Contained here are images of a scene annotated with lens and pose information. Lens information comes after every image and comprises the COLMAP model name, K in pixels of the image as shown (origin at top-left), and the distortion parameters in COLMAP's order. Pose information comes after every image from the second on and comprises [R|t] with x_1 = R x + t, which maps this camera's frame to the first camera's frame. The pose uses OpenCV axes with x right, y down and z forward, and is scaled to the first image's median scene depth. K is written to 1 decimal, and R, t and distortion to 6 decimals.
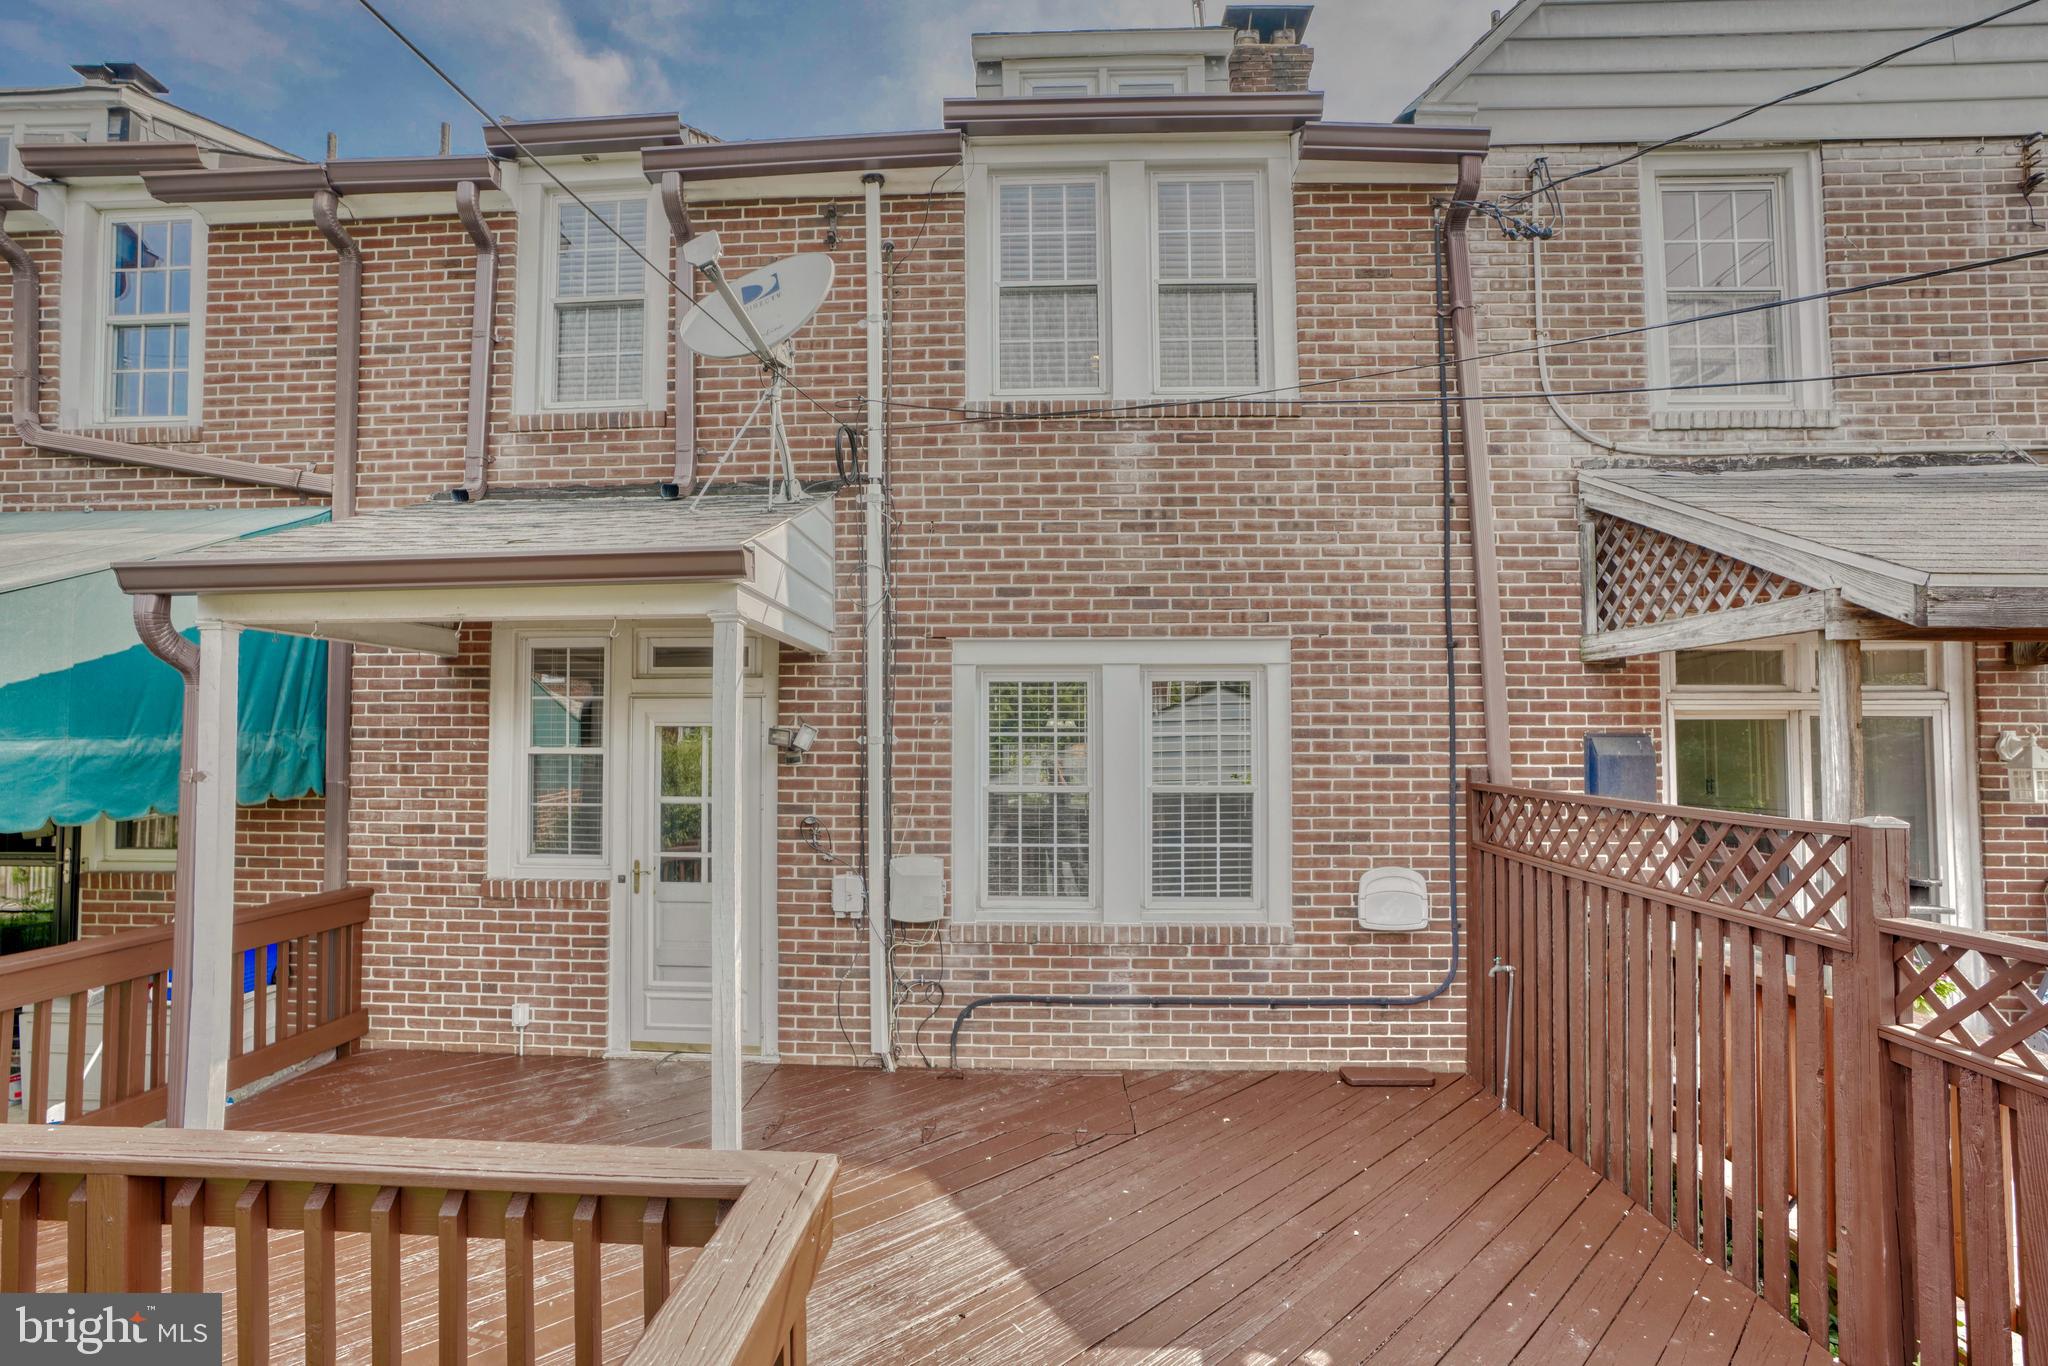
lens RADIAL K [[979.9, 0, 985.7], [0, 979.9, 707.9], [0, 0, 1]] dist [-0.064061, 0.028253]
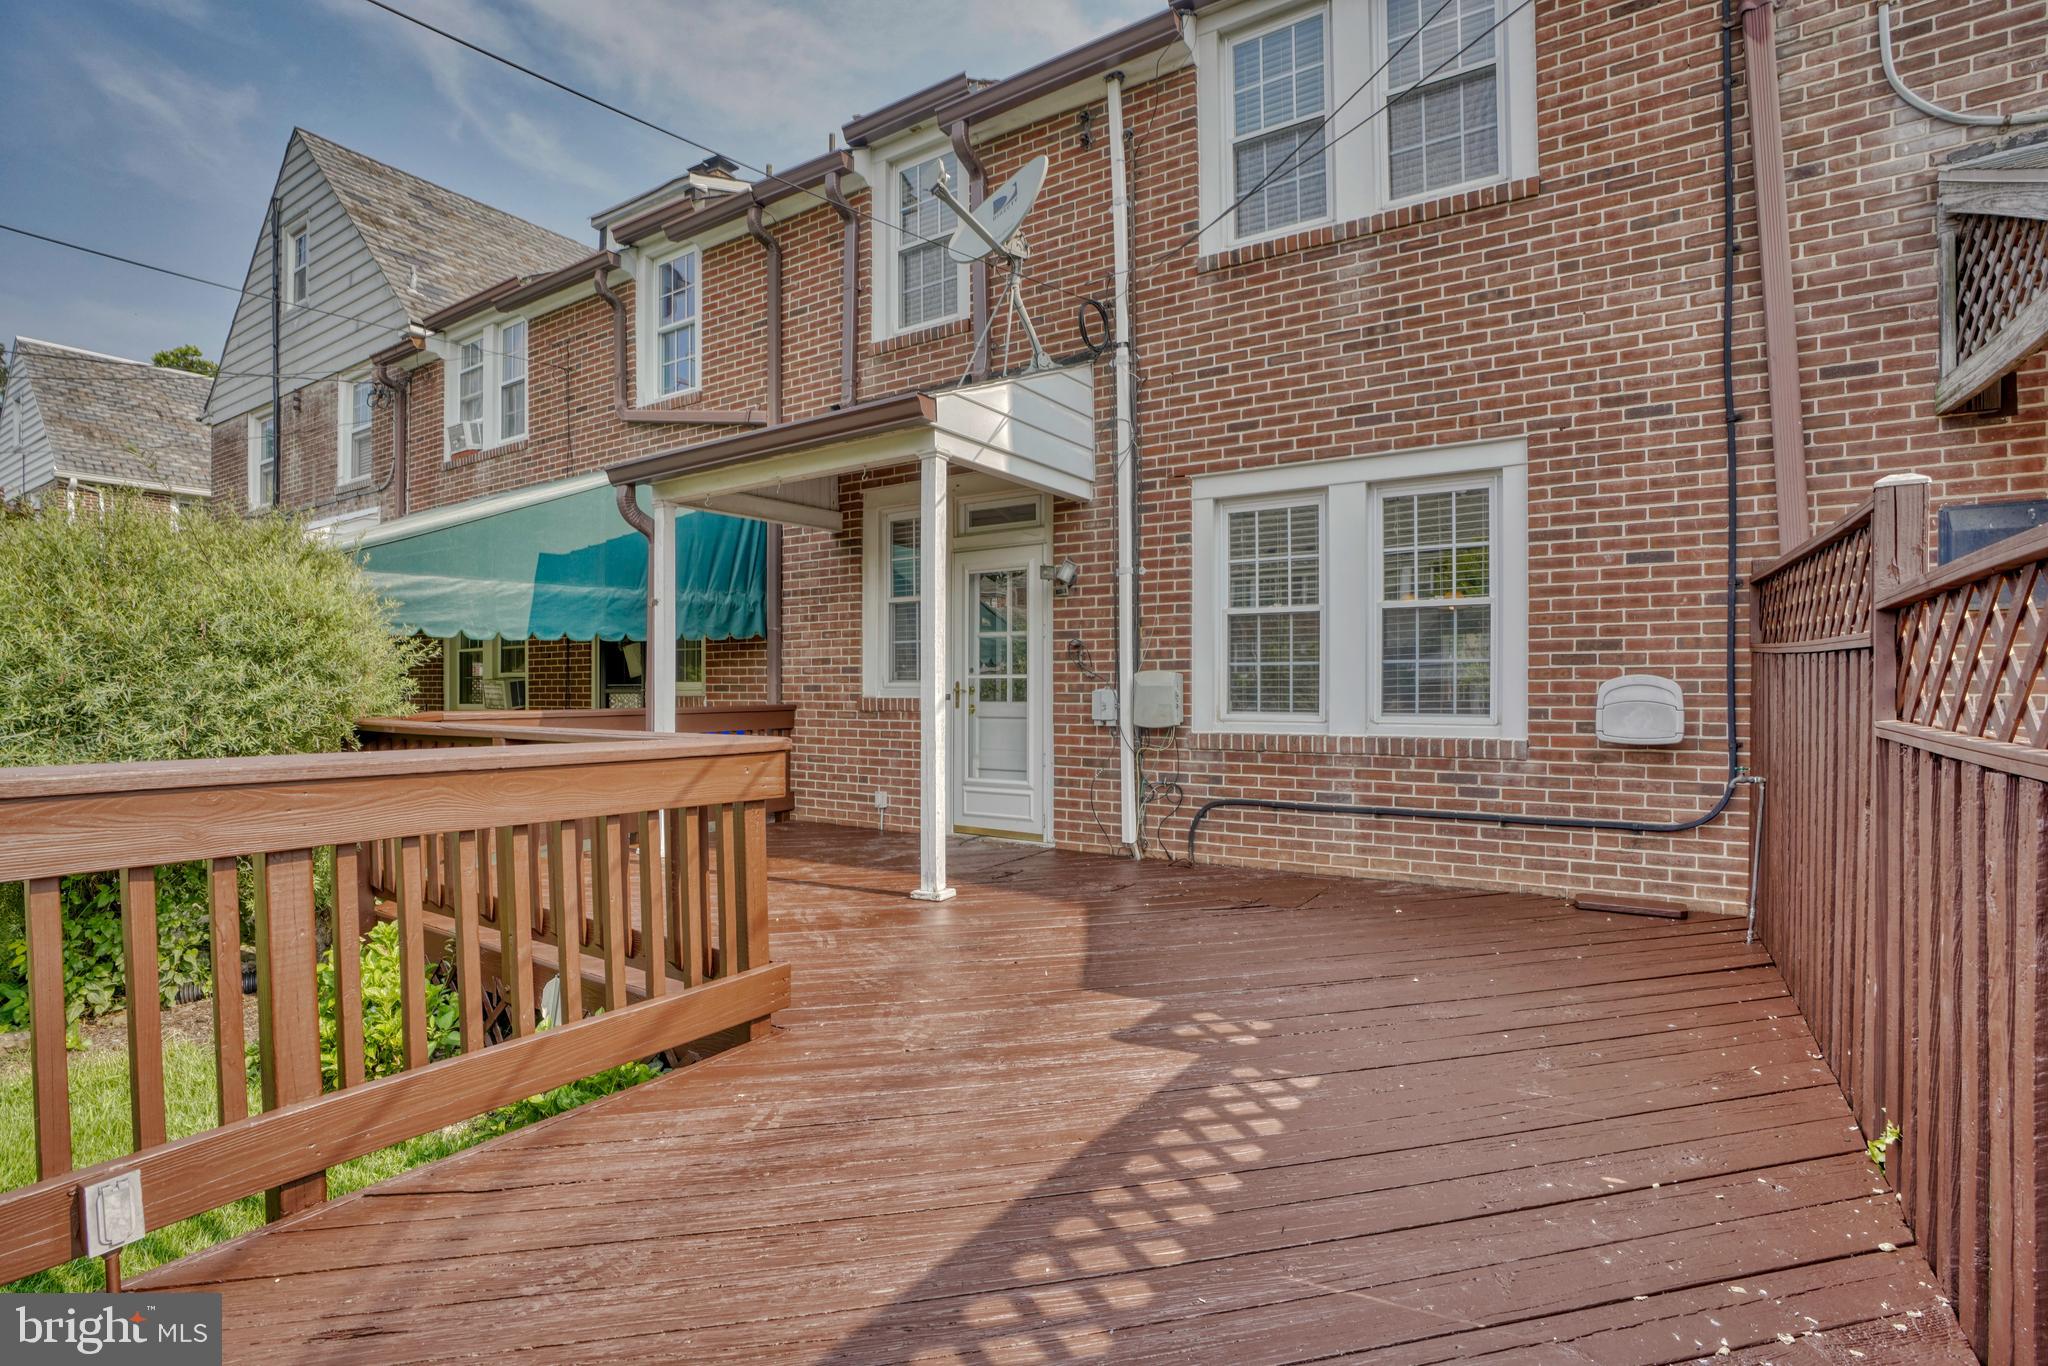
lens RADIAL K [[979.9, 0, 1012.6], [0, 979.9, 690.3], [0, 0, 1]] dist [-0.064061, 0.028253]
pose [[0.861161, -0.002797, -0.508325, 0.352698], [0.022442, 0.999219, 0.032521, 0.130512], [0.507837, -0.039414, 0.860551, -0.055863]]
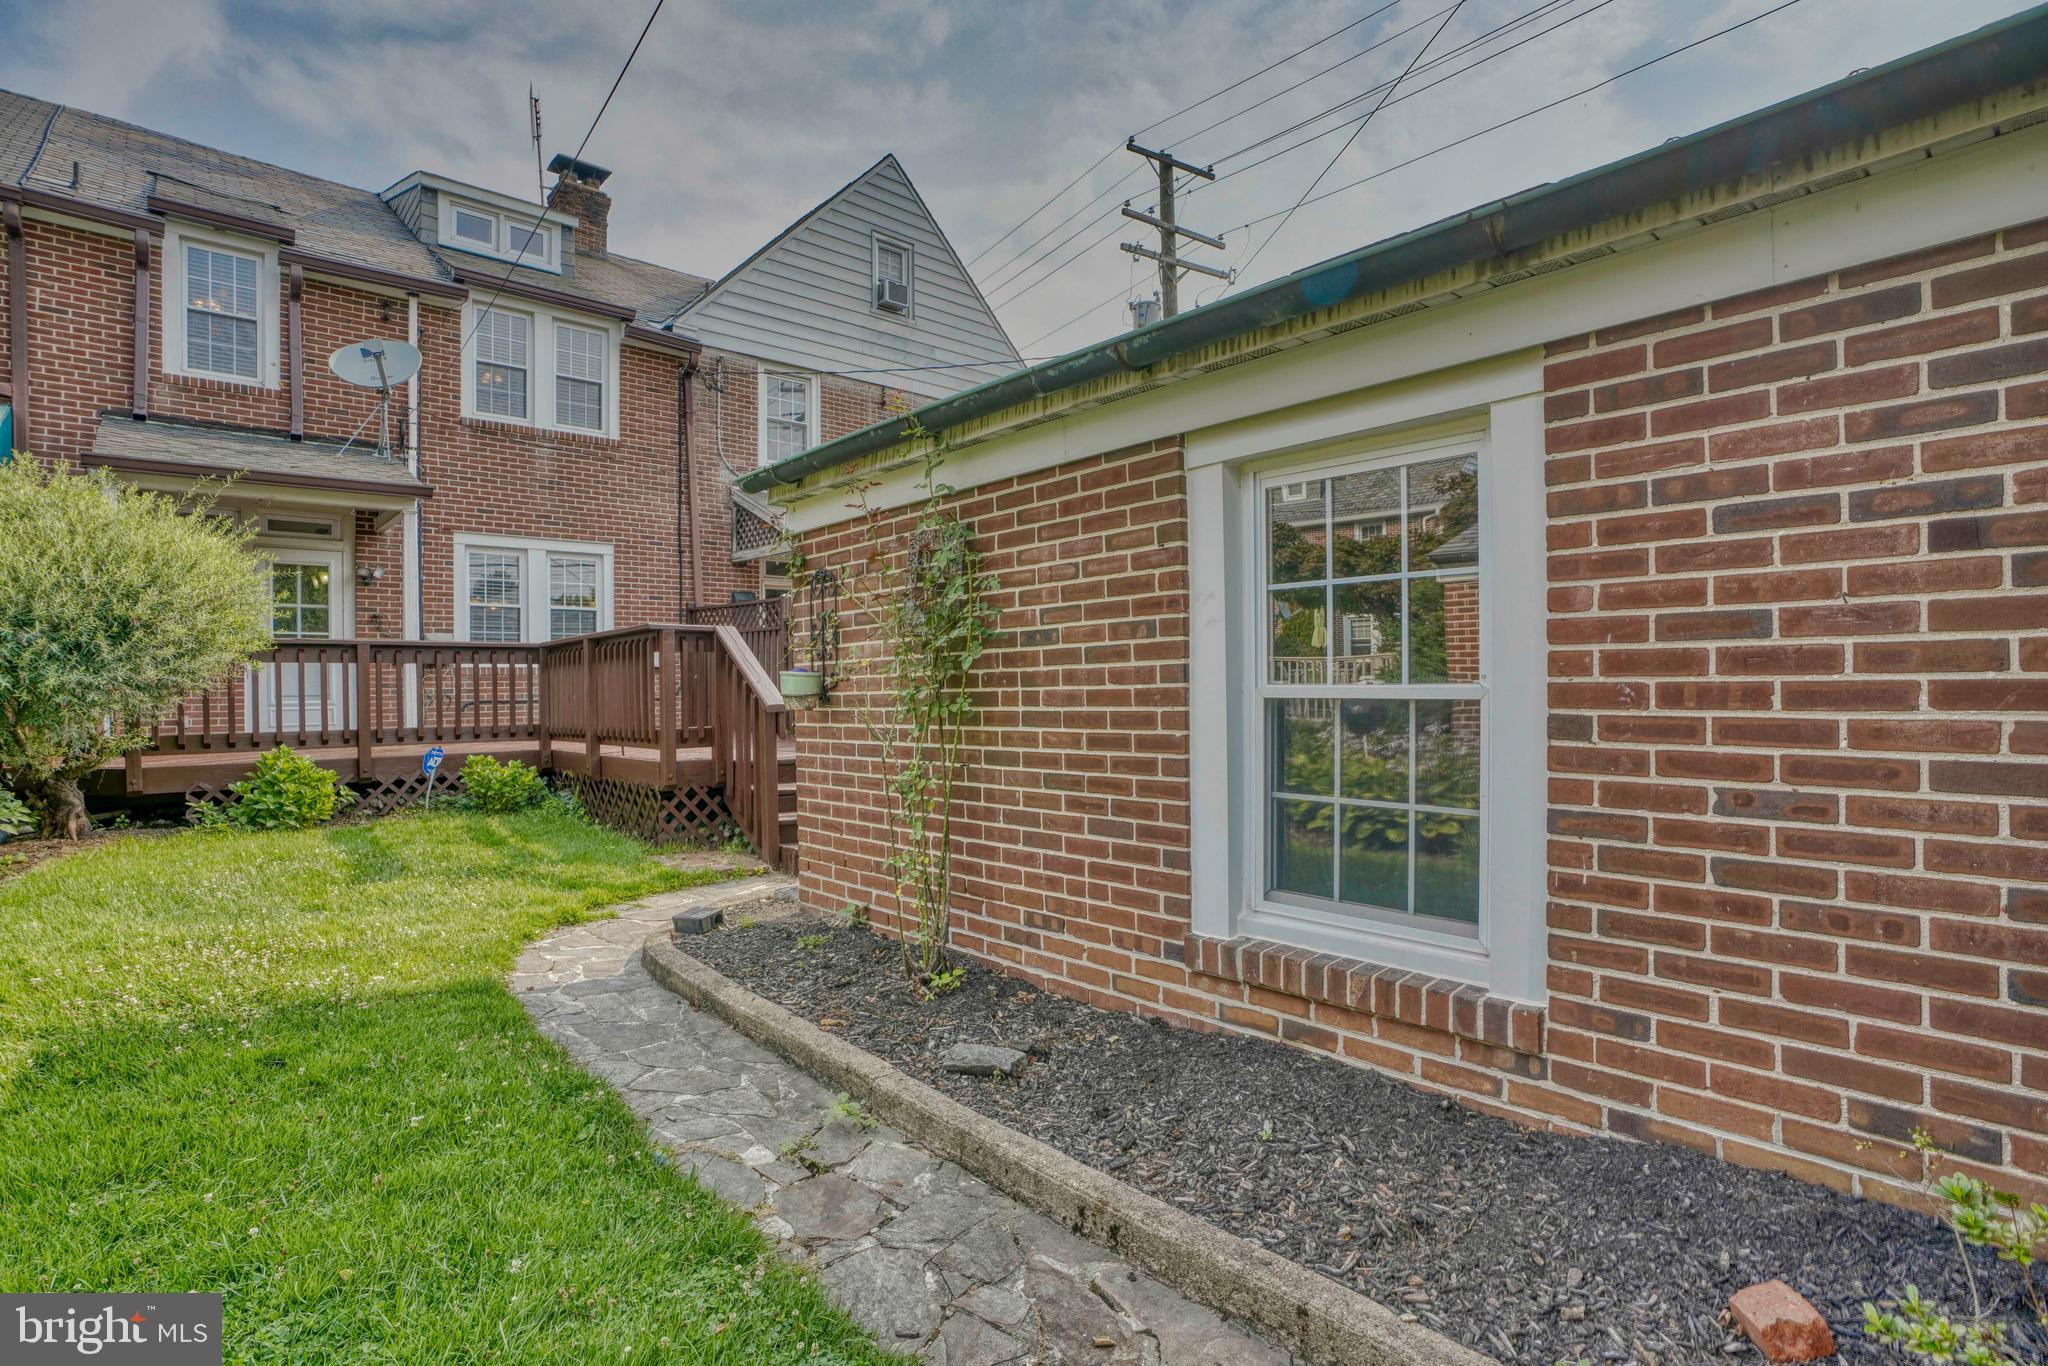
lens RADIAL K [[979.9, 0, 1019.8], [0, 979.9, 671.0], [0, 0, 1]] dist [-0.064061, 0.028253]
pose [[0.697979, -0.001947, 0.716116, -0.656507], [-0.012468, 0.999812, 0.014870, 0.181936], [-0.716010, -0.019308, 0.697823, -1.286246]]
